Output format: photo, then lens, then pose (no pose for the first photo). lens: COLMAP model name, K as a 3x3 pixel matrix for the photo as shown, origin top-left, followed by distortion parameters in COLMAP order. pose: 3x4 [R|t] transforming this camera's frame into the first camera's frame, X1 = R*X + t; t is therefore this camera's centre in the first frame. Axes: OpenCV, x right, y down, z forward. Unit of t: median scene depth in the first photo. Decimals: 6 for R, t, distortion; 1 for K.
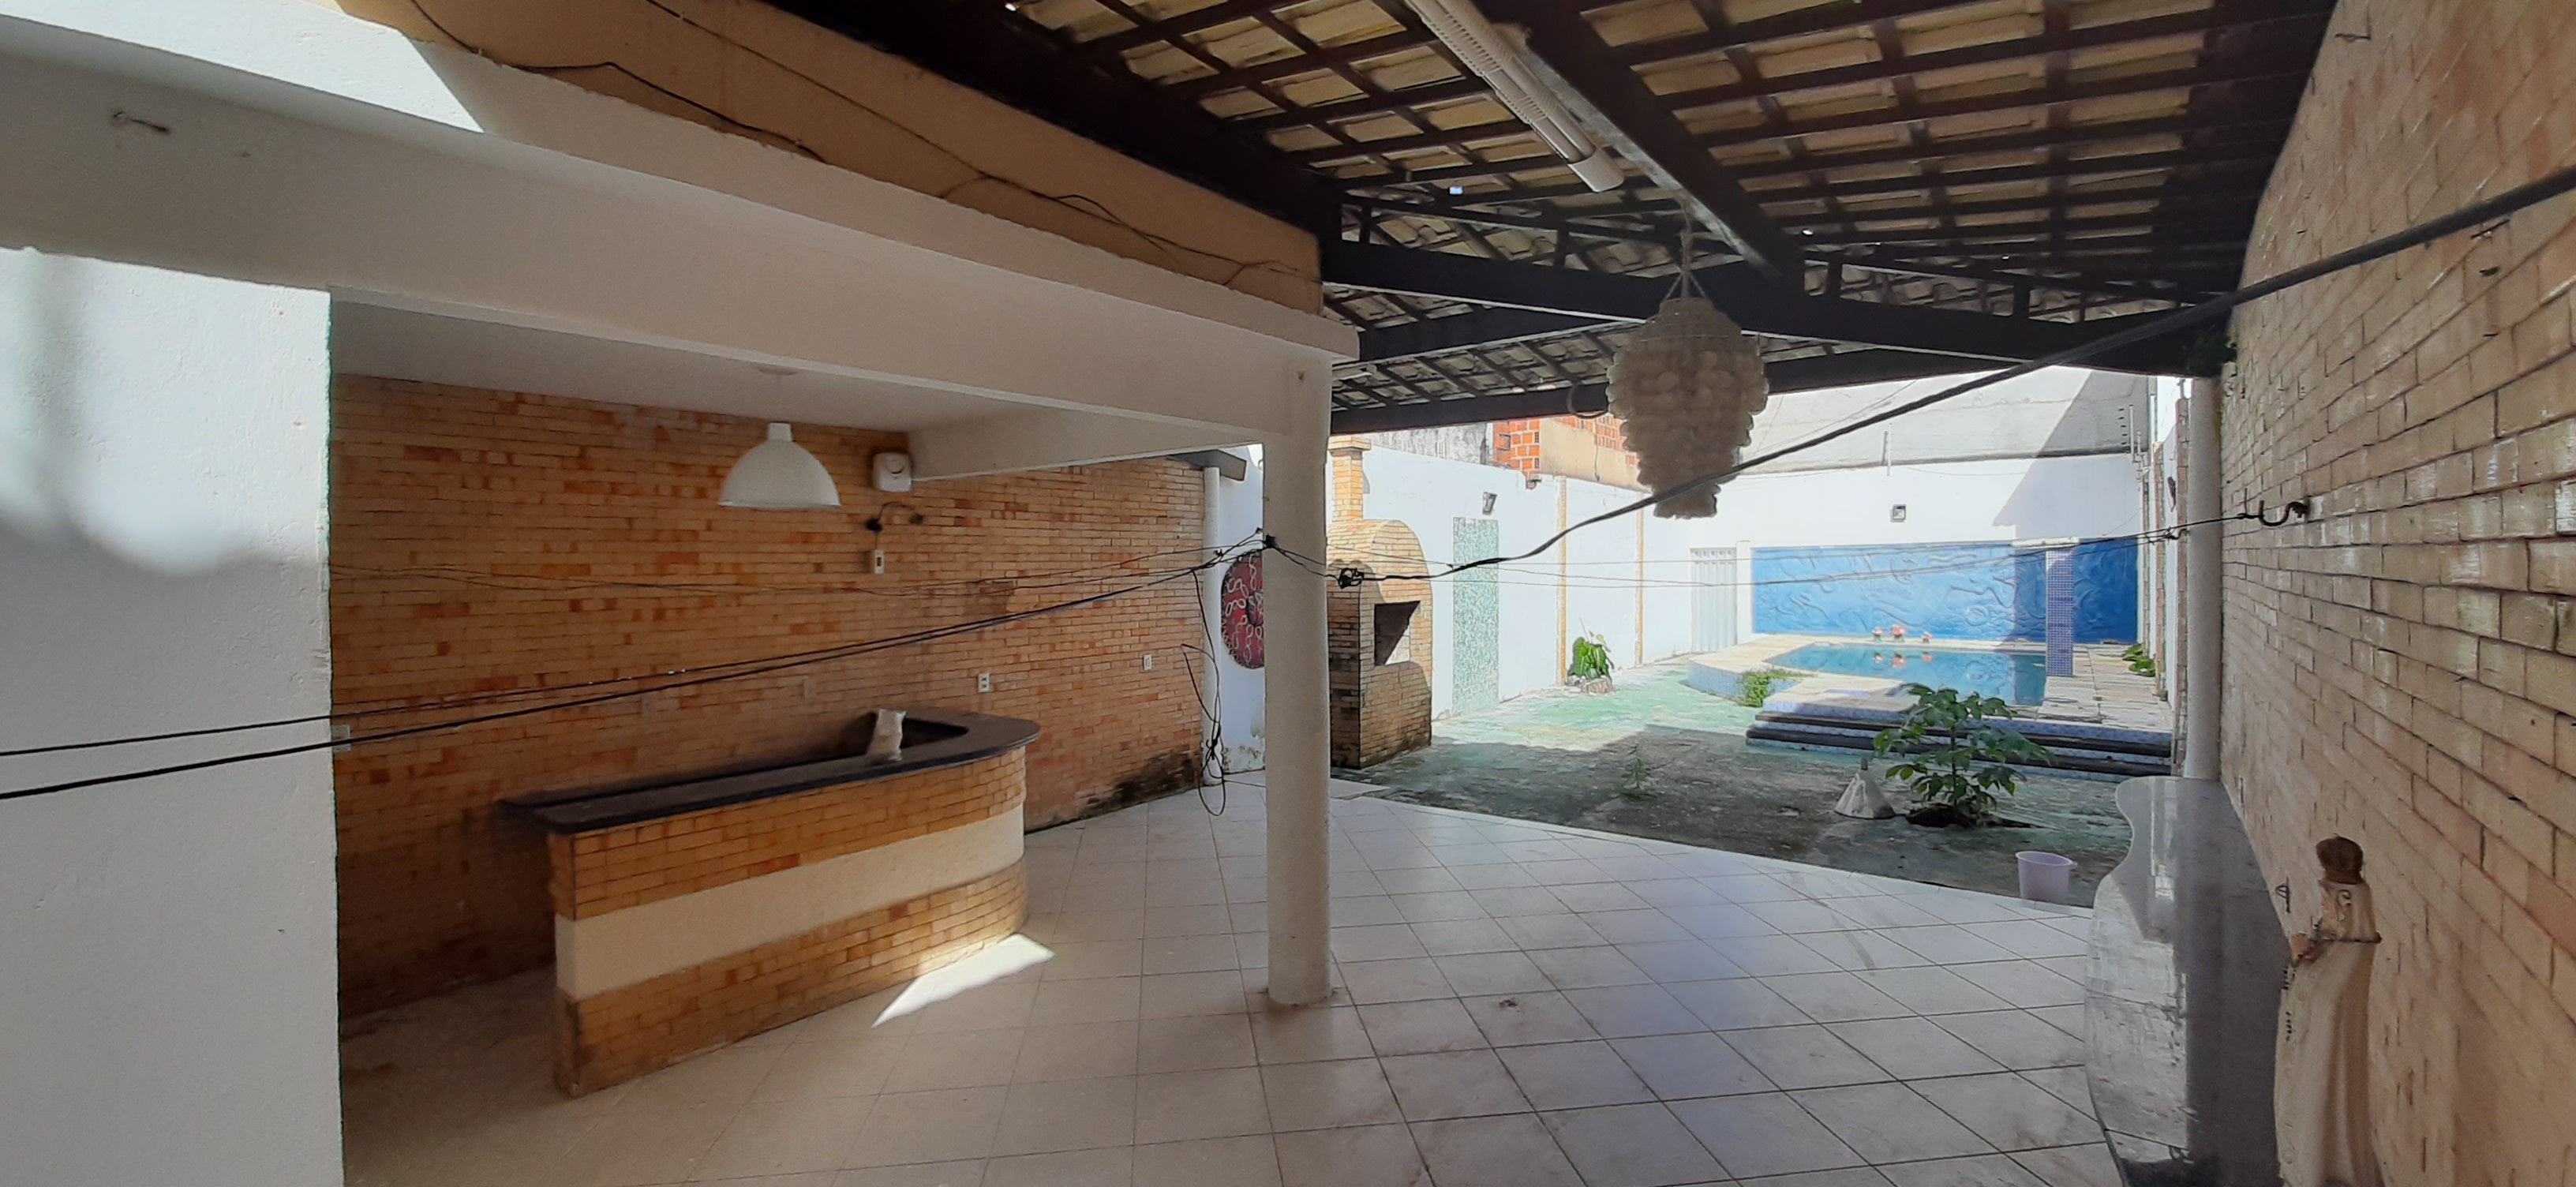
lens RADIAL K [[993.6, 0, 1298.0], [0, 993.6, 574.9], [0, 0, 1]] dist [0.001691, -0.009035]
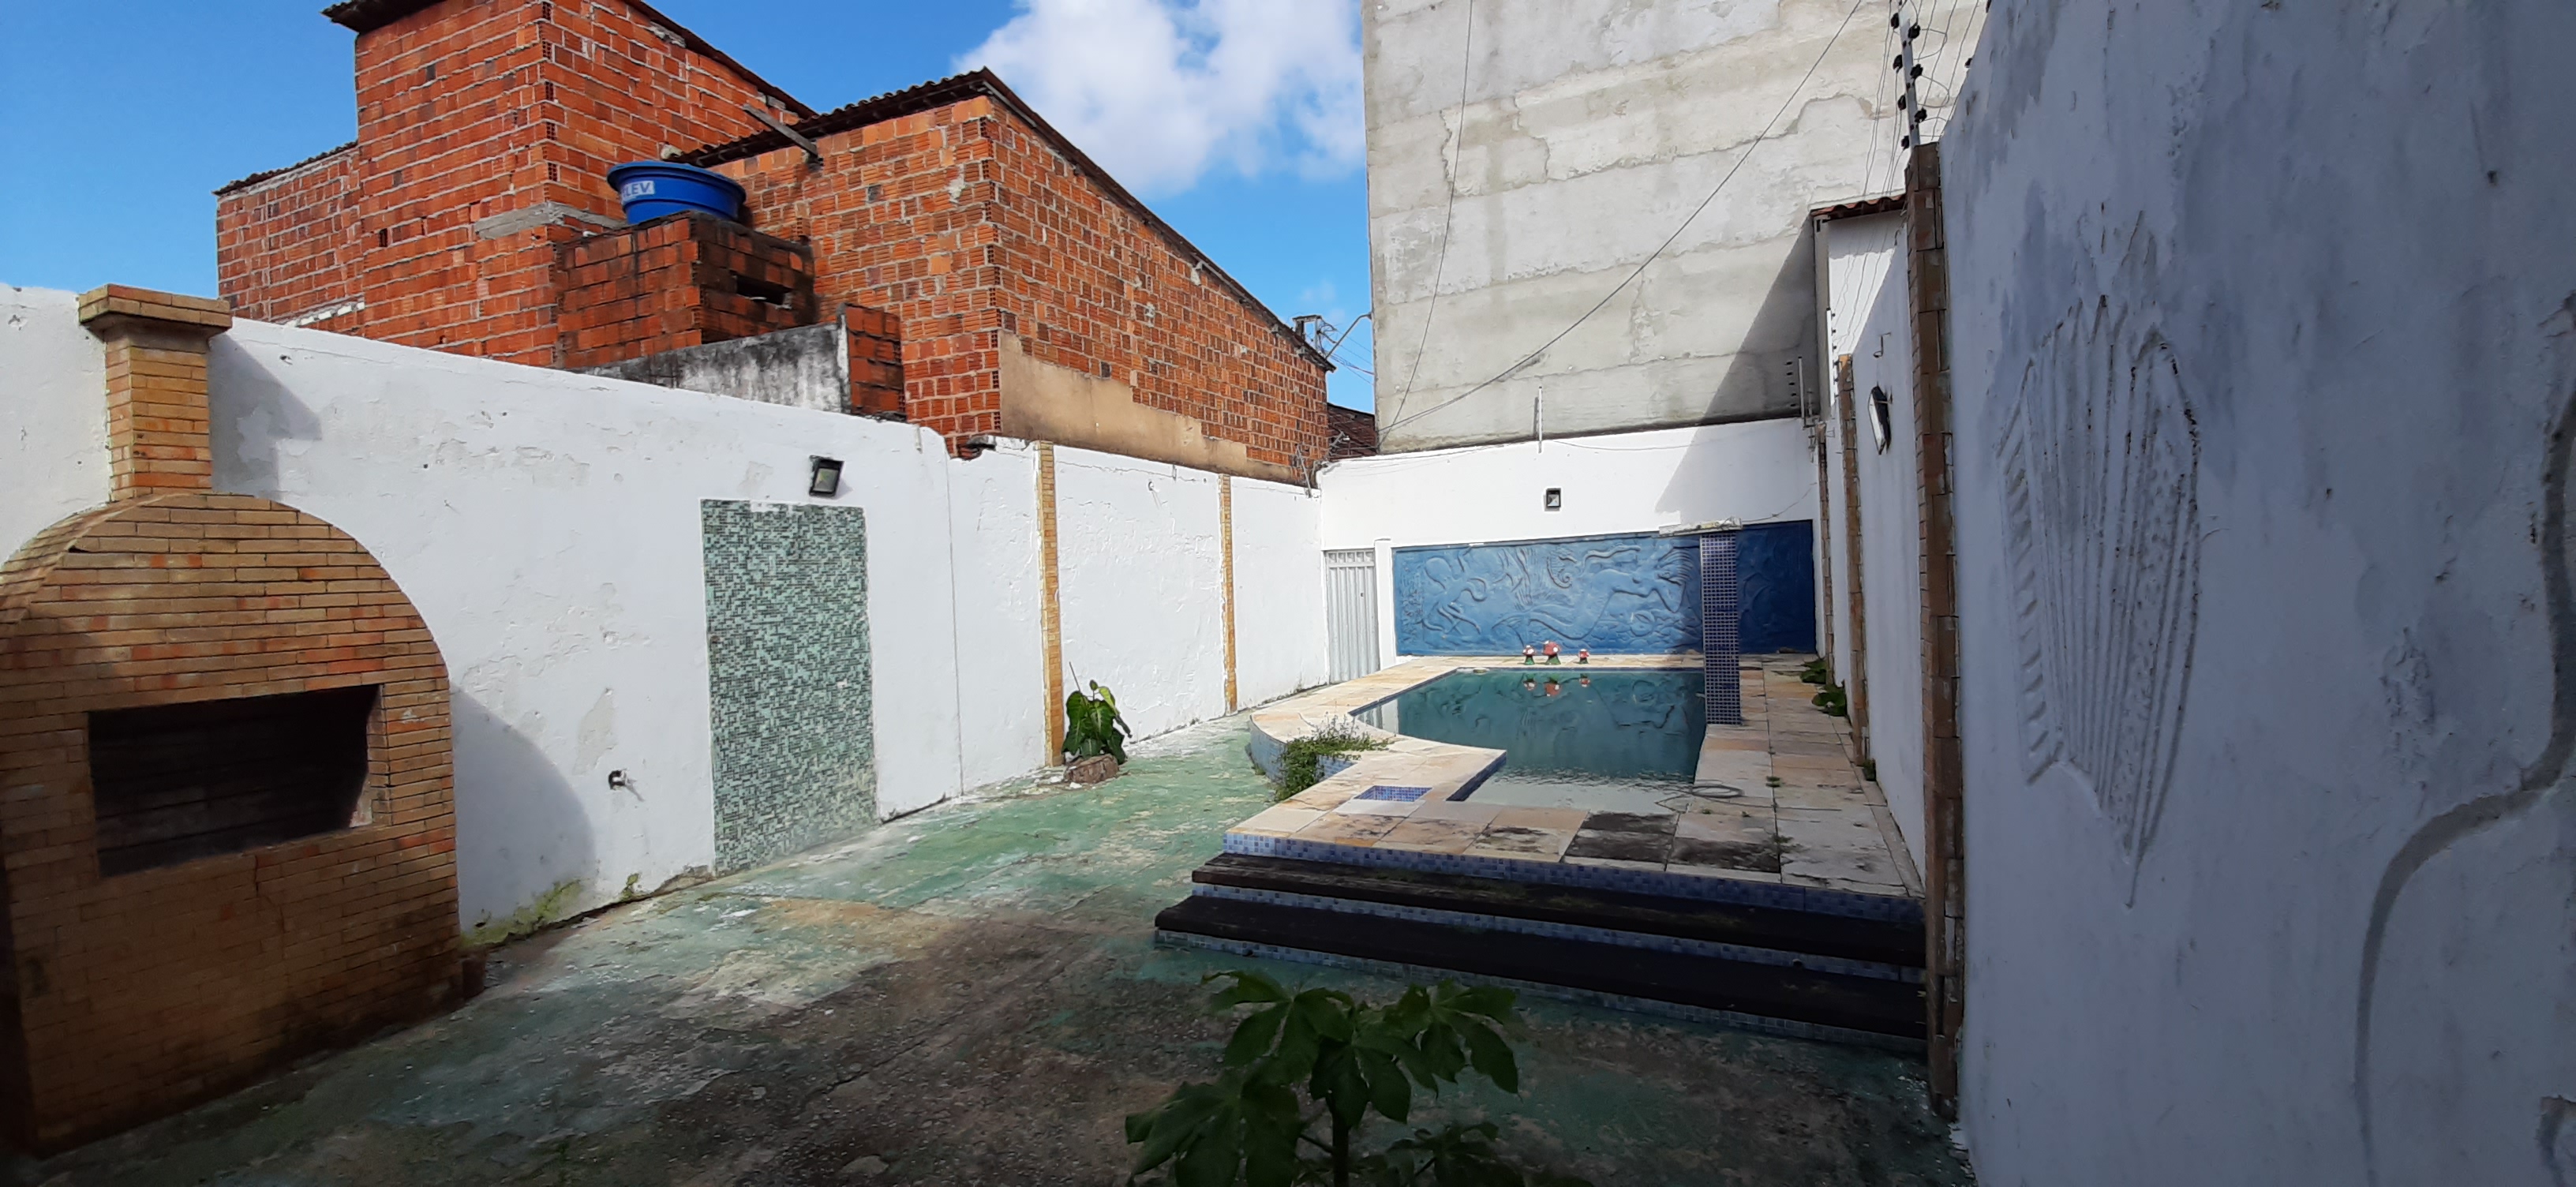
lens RADIAL K [[993.6, 0, 1298.0], [0, 993.6, 574.9], [0, 0, 1]] dist [0.001691, -0.009035]
pose [[0.972943, -0.030960, 0.228963, 0.502177], [0.033347, 0.999422, -0.006565, -0.005993], [-0.228628, 0.014023, 0.973413, 0.612618]]
